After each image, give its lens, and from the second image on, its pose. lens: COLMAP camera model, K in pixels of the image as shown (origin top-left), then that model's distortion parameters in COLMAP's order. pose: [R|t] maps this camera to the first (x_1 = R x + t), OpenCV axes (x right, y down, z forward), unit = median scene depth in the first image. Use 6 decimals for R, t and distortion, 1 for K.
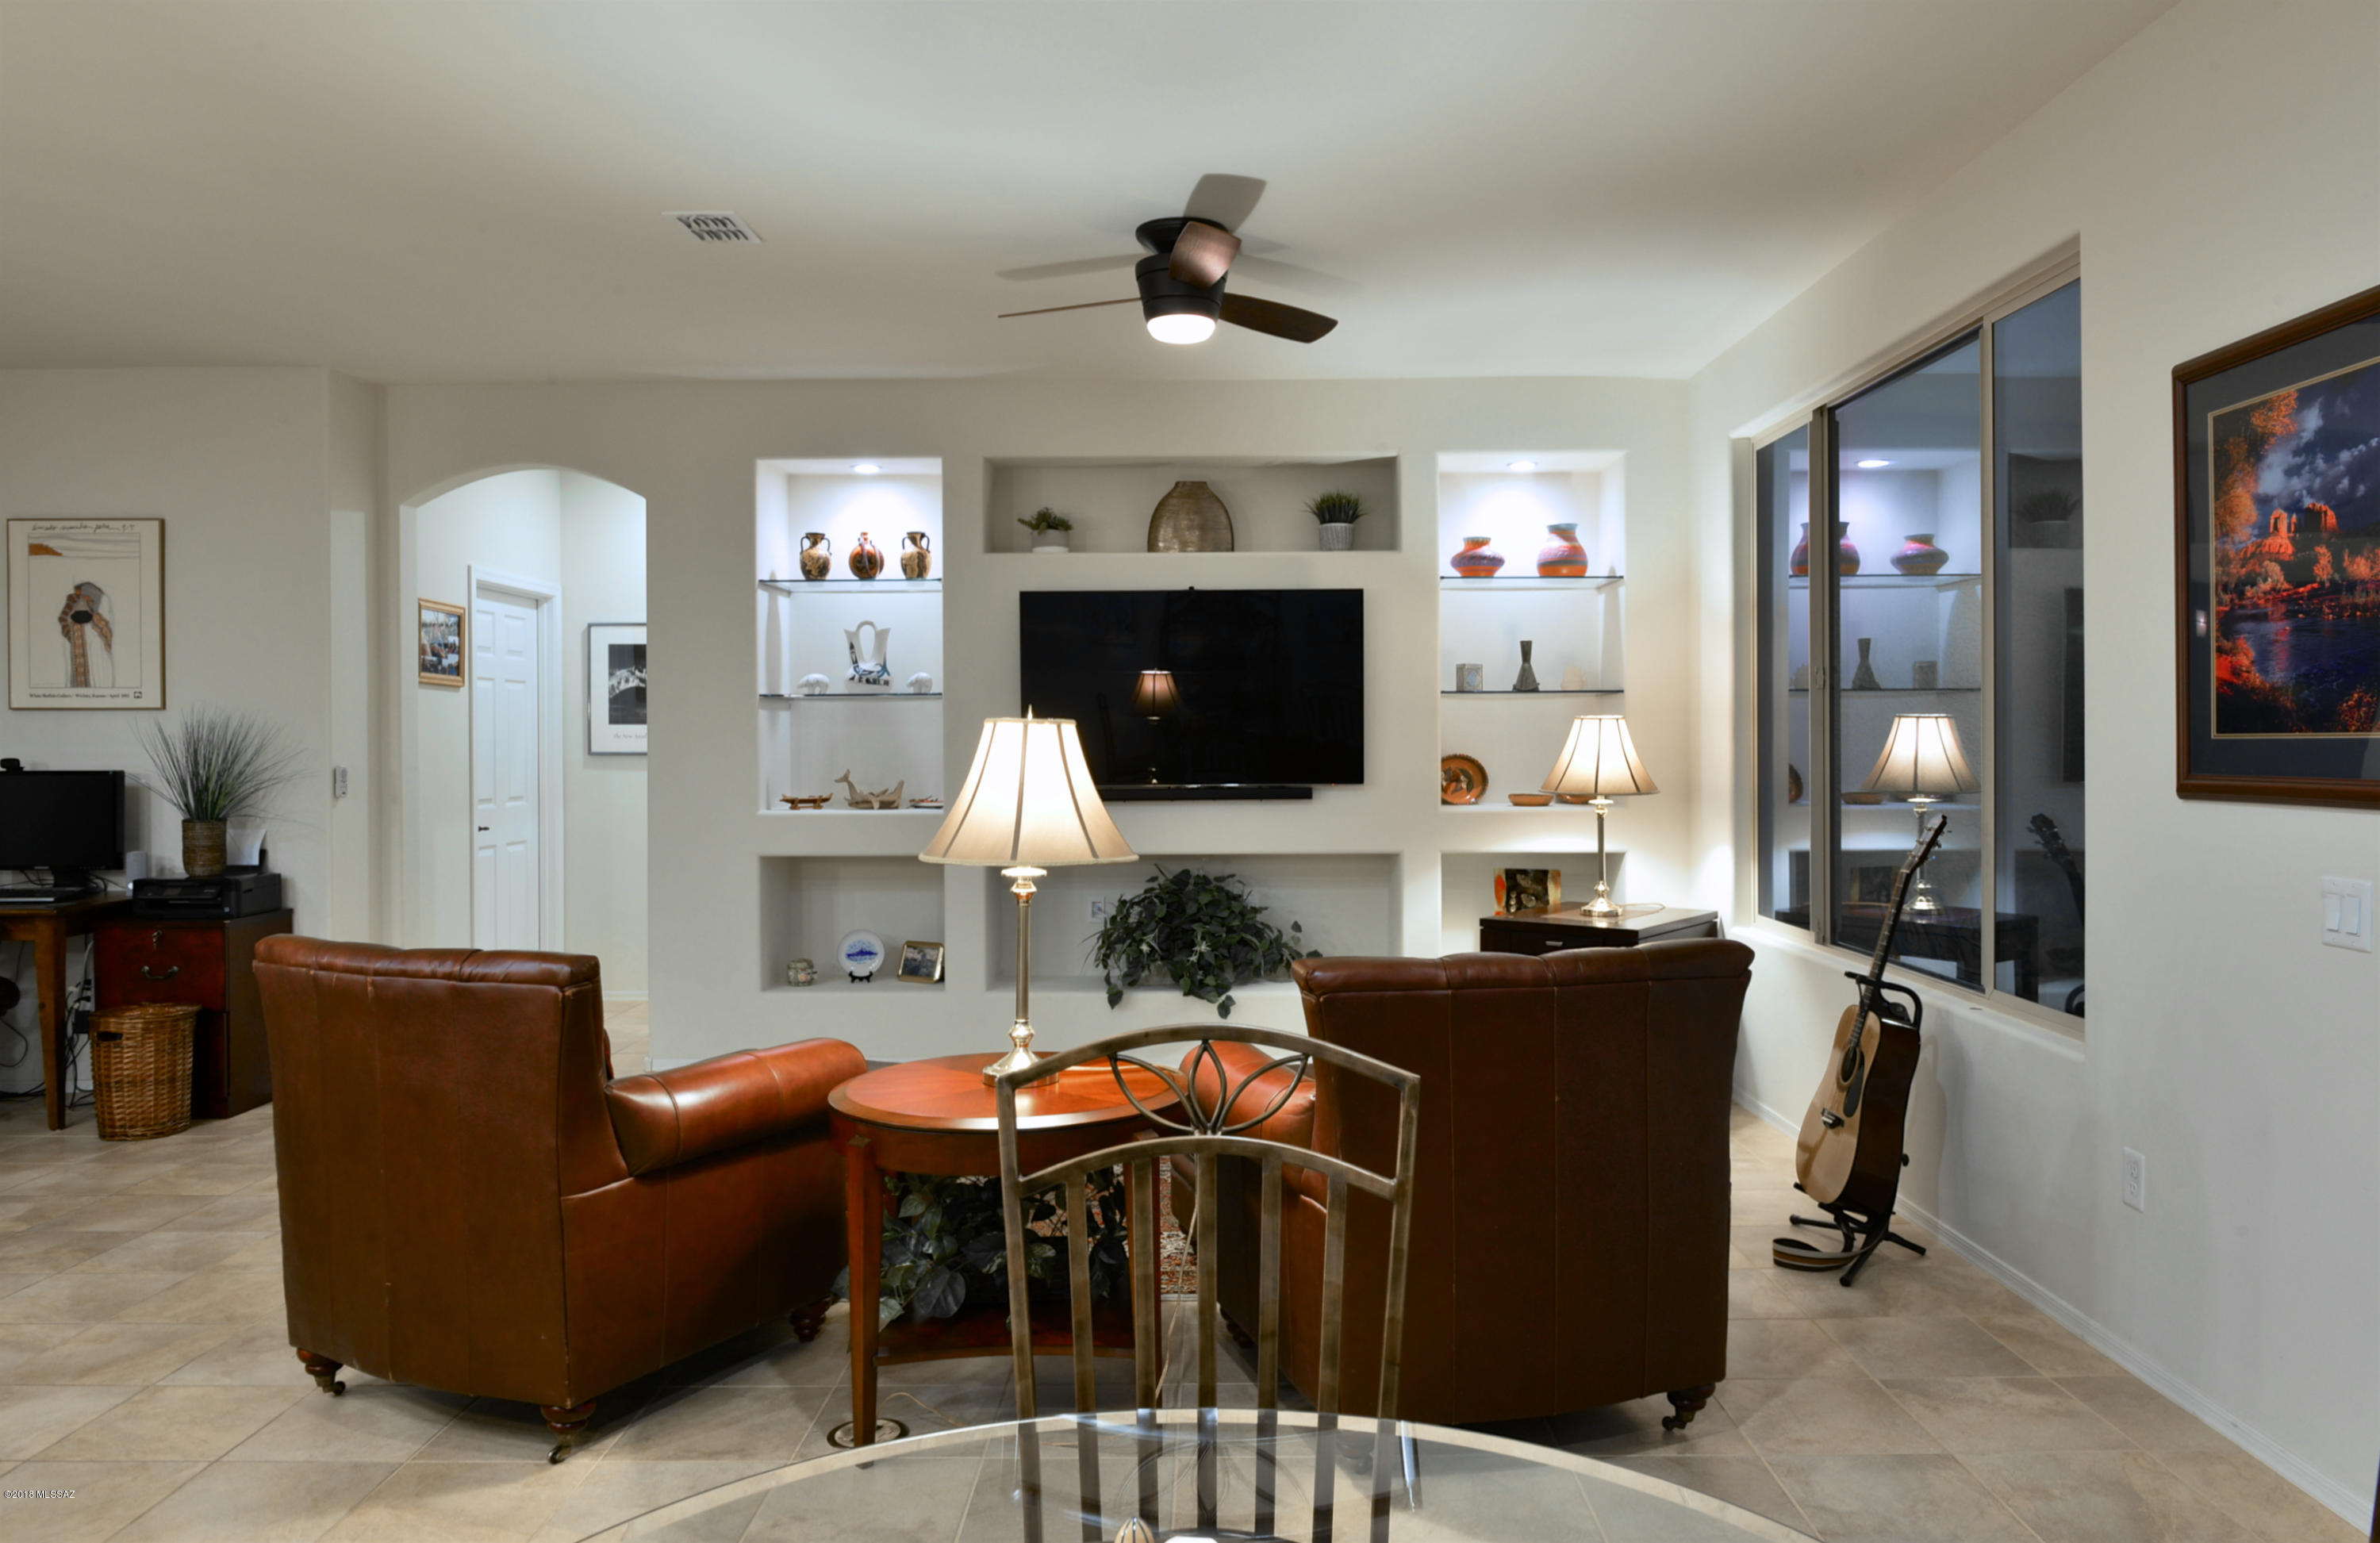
lens RADIAL K [[1621.8, 0, 1206.5], [0, 1621.8, 752.9], [0, 0, 1]] dist [-0.012710, -0.002224]
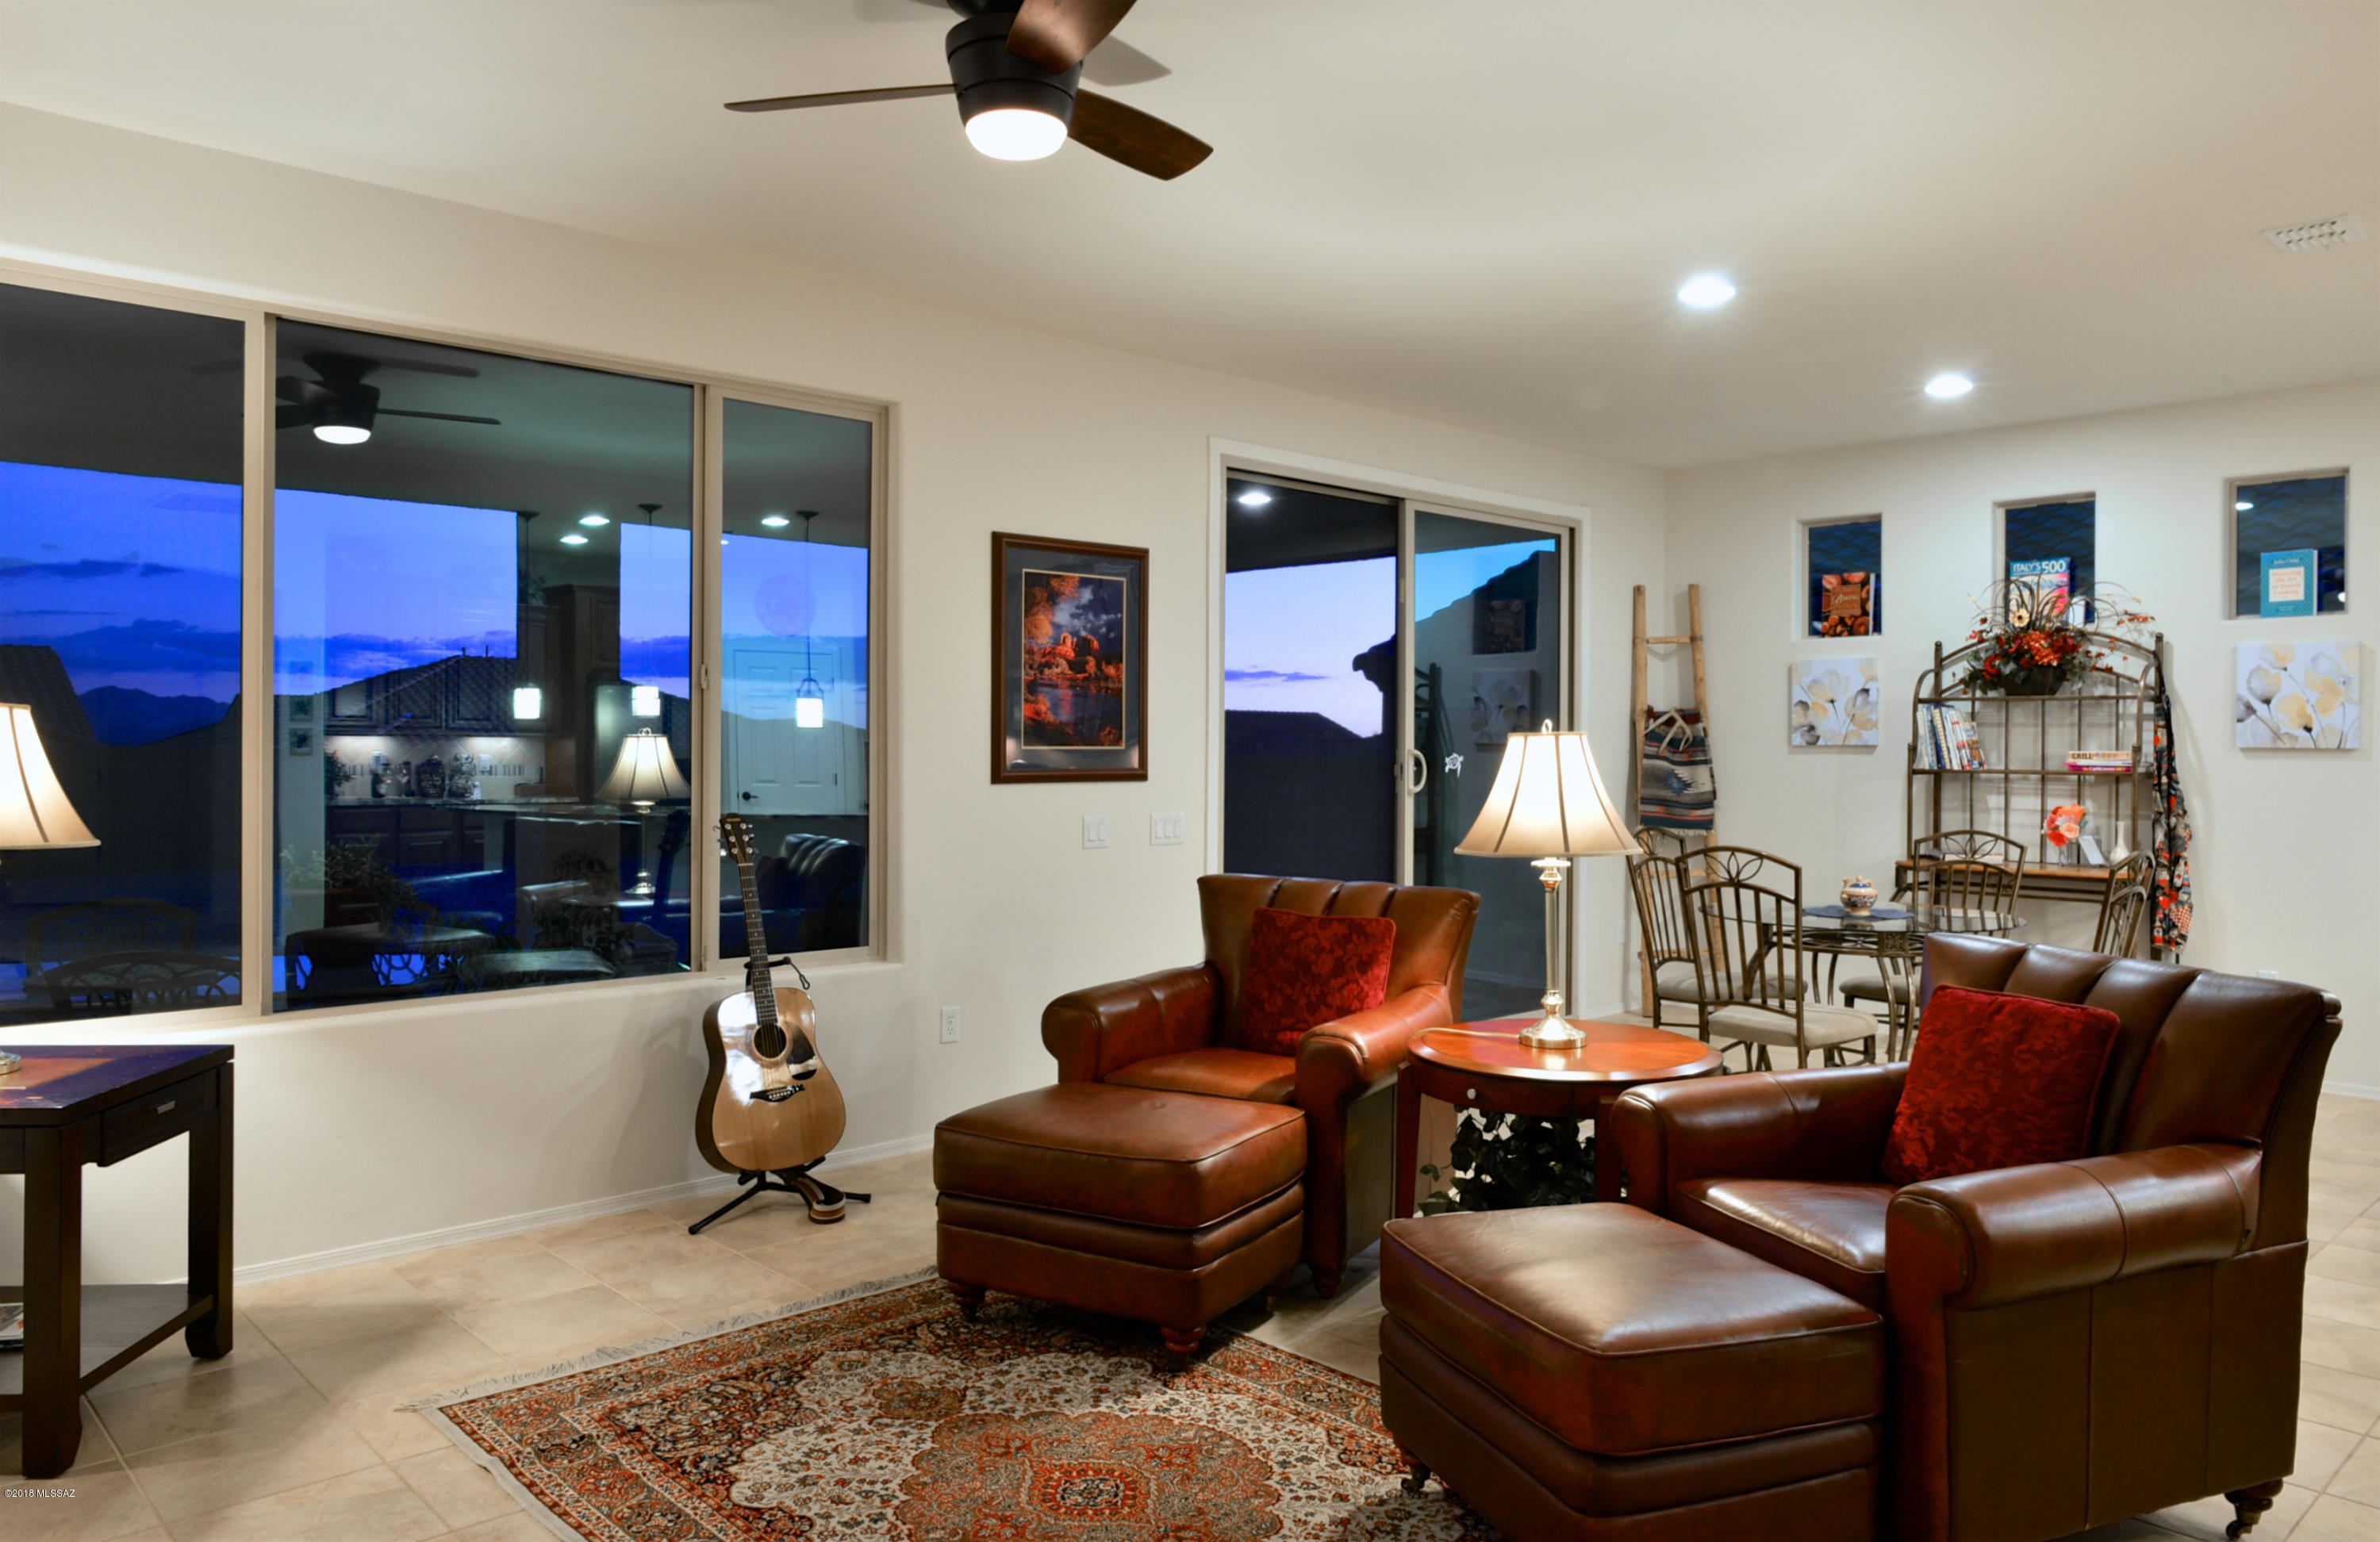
lens RADIAL K [[1621.7, 0, 1254.7], [0, 1621.7, 762.0], [0, 0, 1]] dist [-0.012710, -0.002224]
pose [[-0.701989, -0.008746, 0.712134, -0.407982], [0.004158, 0.999857, 0.016378, -0.010902], [-0.712176, 0.014458, -0.701852, 0.995870]]
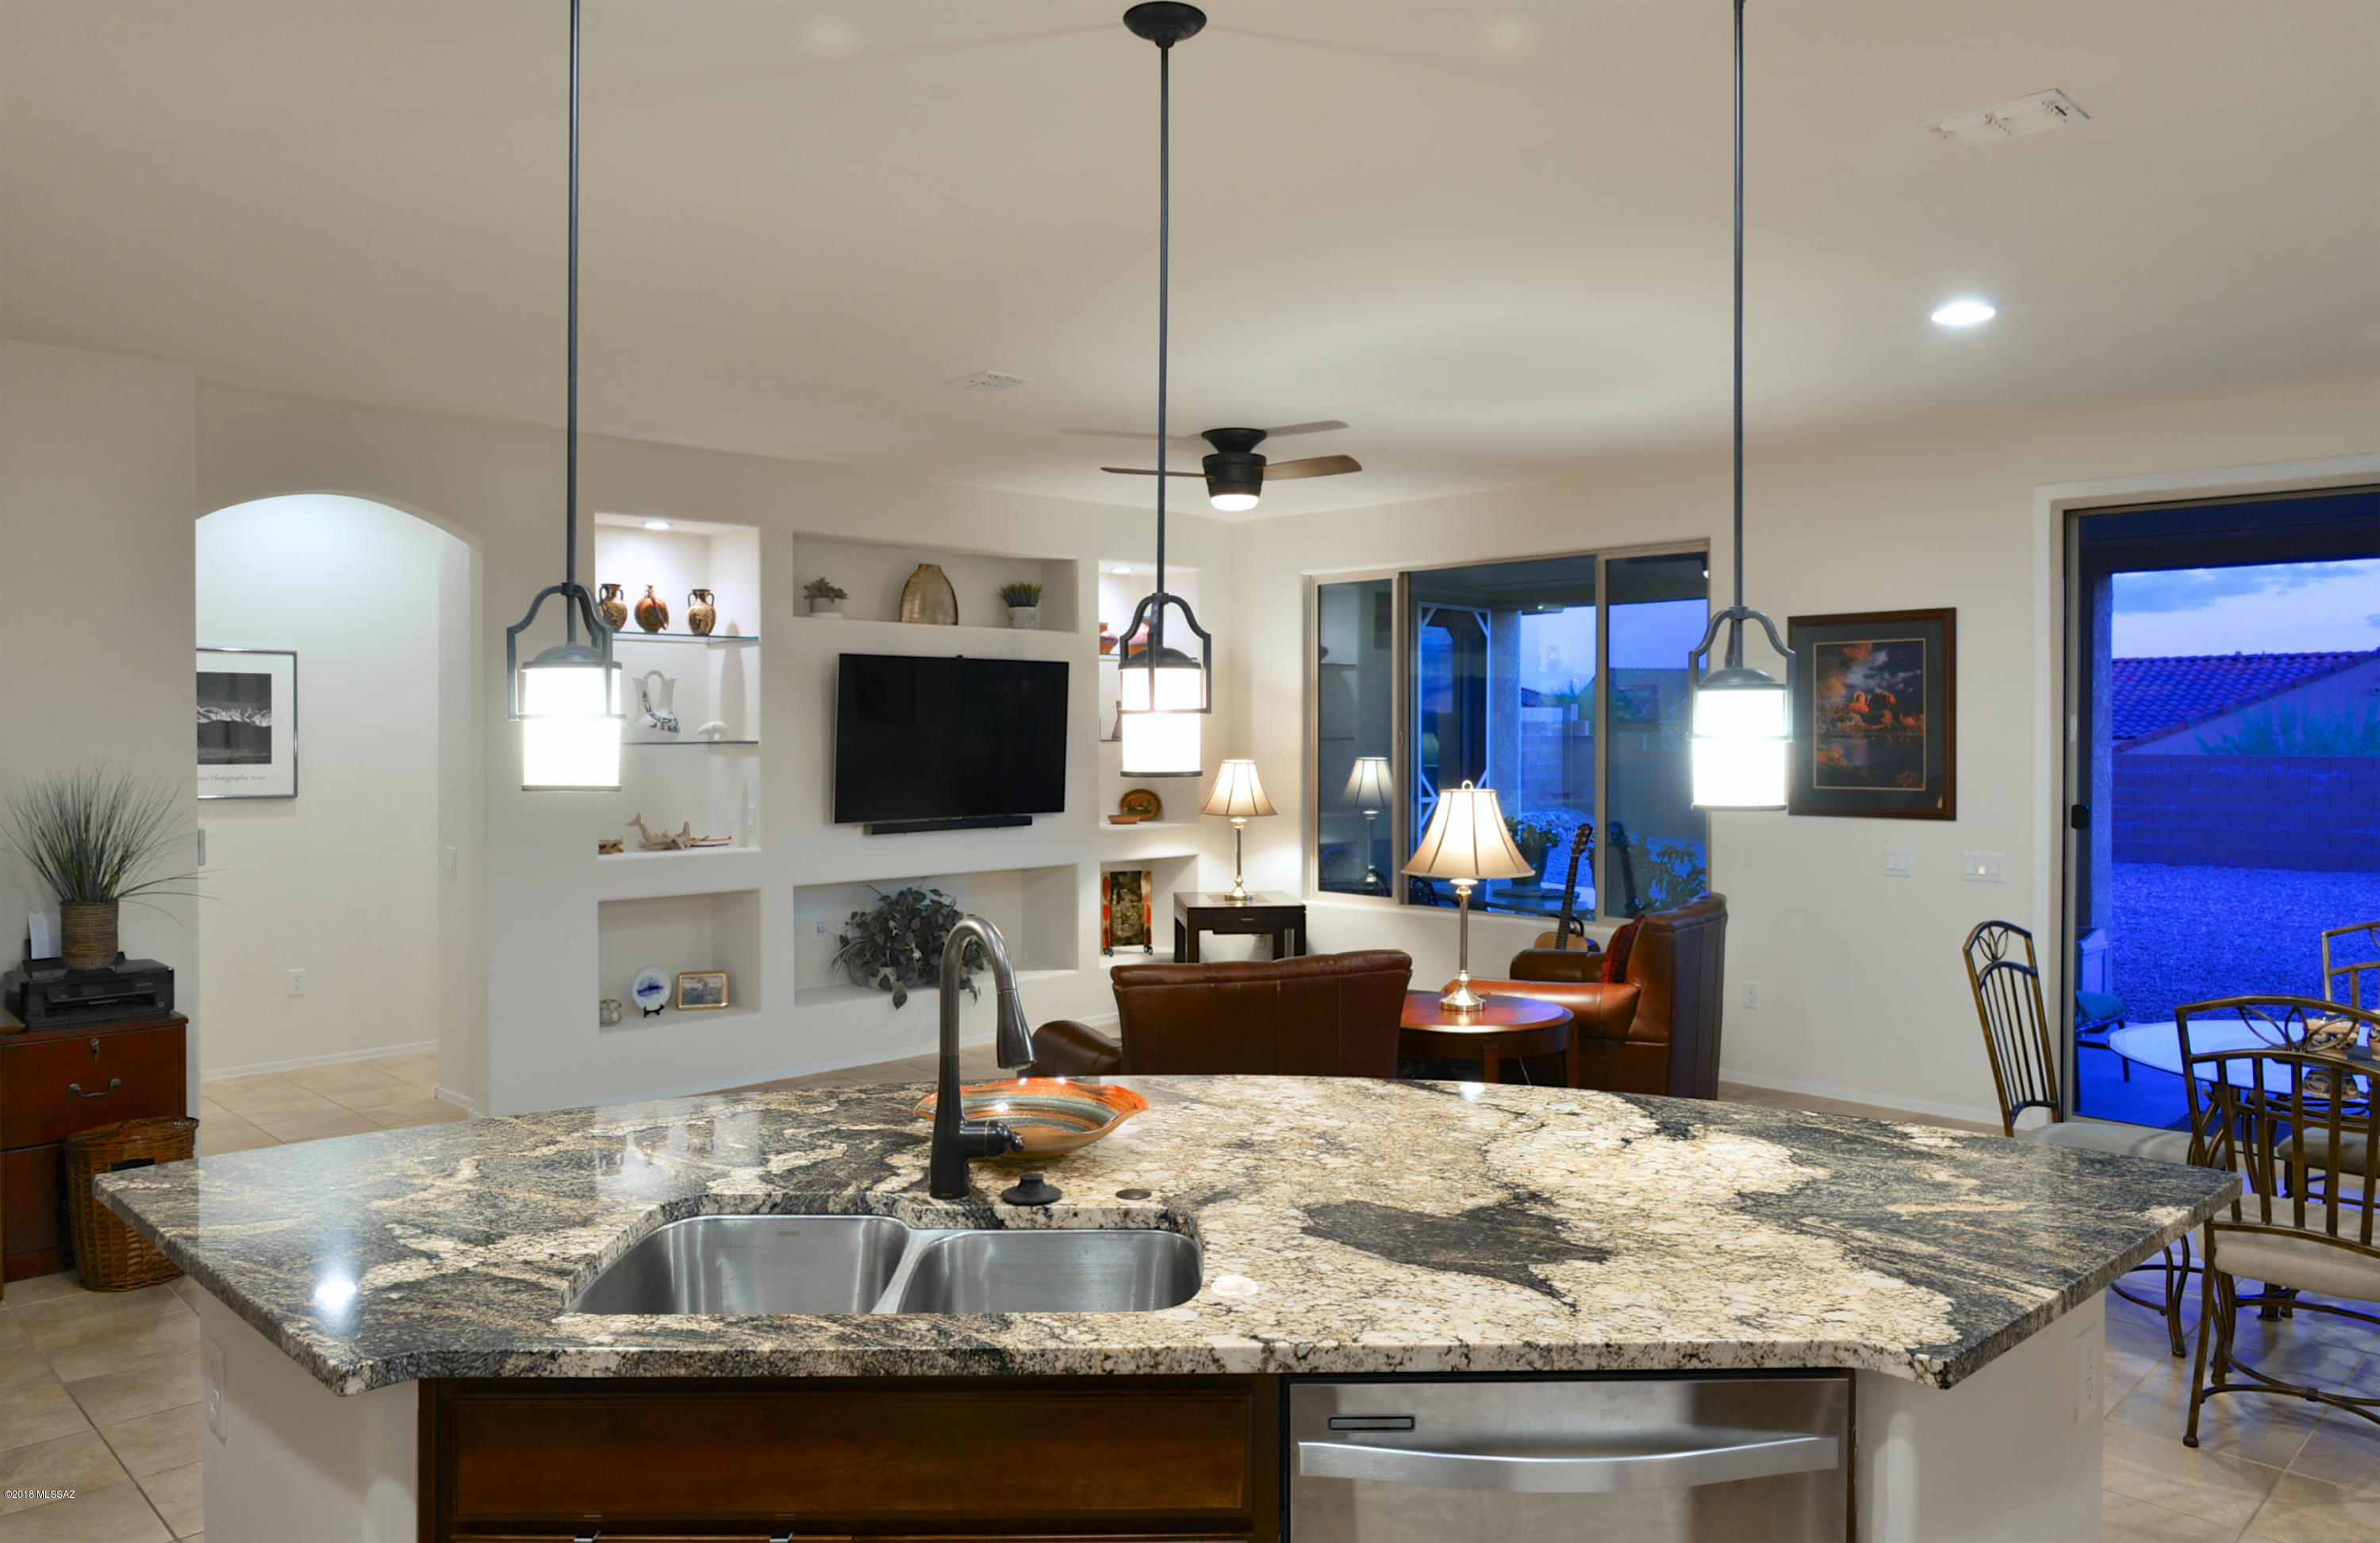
lens RADIAL K [[1621.8, 0, 1195.9], [0, 1621.8, 755.5], [0, 0, 1]] dist [-0.012710, -0.002224]
pose [[0.700399, -0.007266, 0.713715, -0.755955], [0.003660, 0.999972, 0.006588, -0.034349], [-0.713742, -0.002002, 0.700405, 0.017262]]
